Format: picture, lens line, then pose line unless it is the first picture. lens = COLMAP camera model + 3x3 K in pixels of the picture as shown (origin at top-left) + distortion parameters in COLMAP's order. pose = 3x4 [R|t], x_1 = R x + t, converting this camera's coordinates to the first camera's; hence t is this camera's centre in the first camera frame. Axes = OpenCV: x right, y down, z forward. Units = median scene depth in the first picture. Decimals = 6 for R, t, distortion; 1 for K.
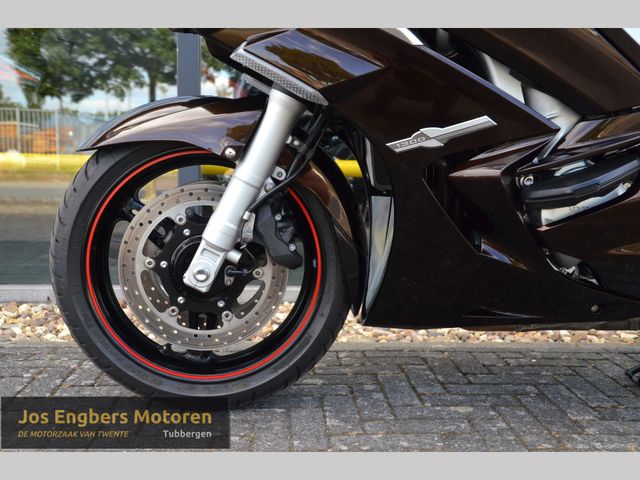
lens RADIAL K [[752.0, 0, 312.7], [0, 752.0, 253.1], [0, 0, 1]] dist [0.044891, 0.000000]
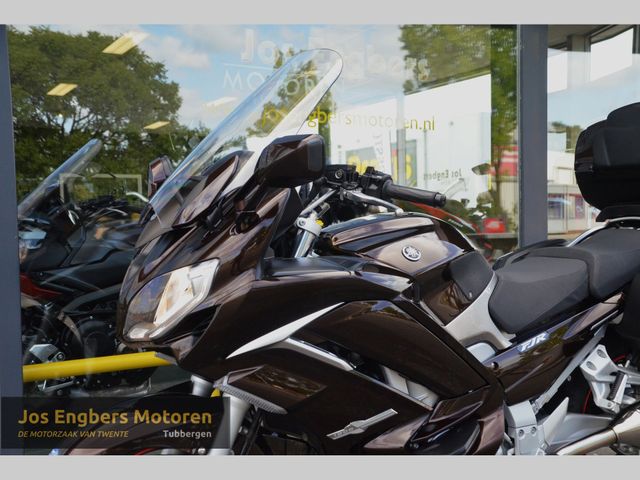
lens RADIAL K [[752.0, 0, 335.4], [0, 752.0, 247.3], [0, 0, 1]] dist [0.044891, 0.000000]
pose [[0.889638, -0.047410, 0.454200, -0.456463], [0.093013, 0.992559, -0.078581, -0.341820], [-0.447095, 0.112155, 0.887428, -0.256350]]
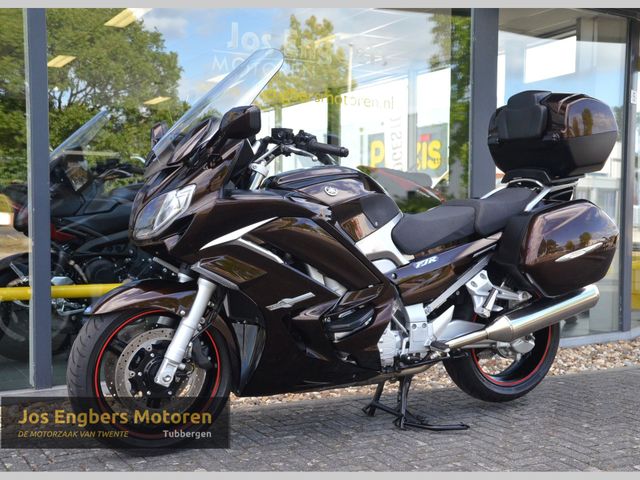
lens RADIAL K [[844.9, 0, 332.2], [0, 844.9, 252.5], [0, 0, 1]] dist [0.050639, 0.000000]
pose [[0.900975, -0.029071, 0.432896, -0.680224], [0.065192, 0.995496, -0.068829, -0.109500], [-0.428946, 0.090235, 0.898812, -1.094585]]
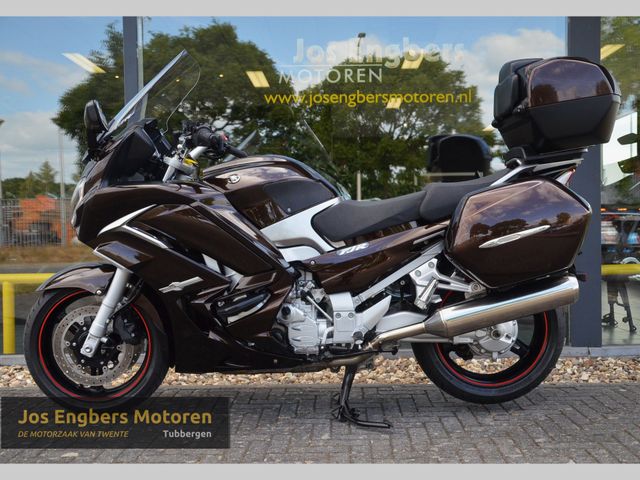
lens RADIAL K [[705.1, 0, 325.7], [0, 705.1, 242.3], [0, 0, 1]] dist [-0.033861, 0.000000]
pose [[0.996970, -0.029975, -0.071780, 0.677333], [0.021594, 0.993152, -0.114812, -0.028767], [0.074730, 0.112914, 0.990791, -0.957758]]
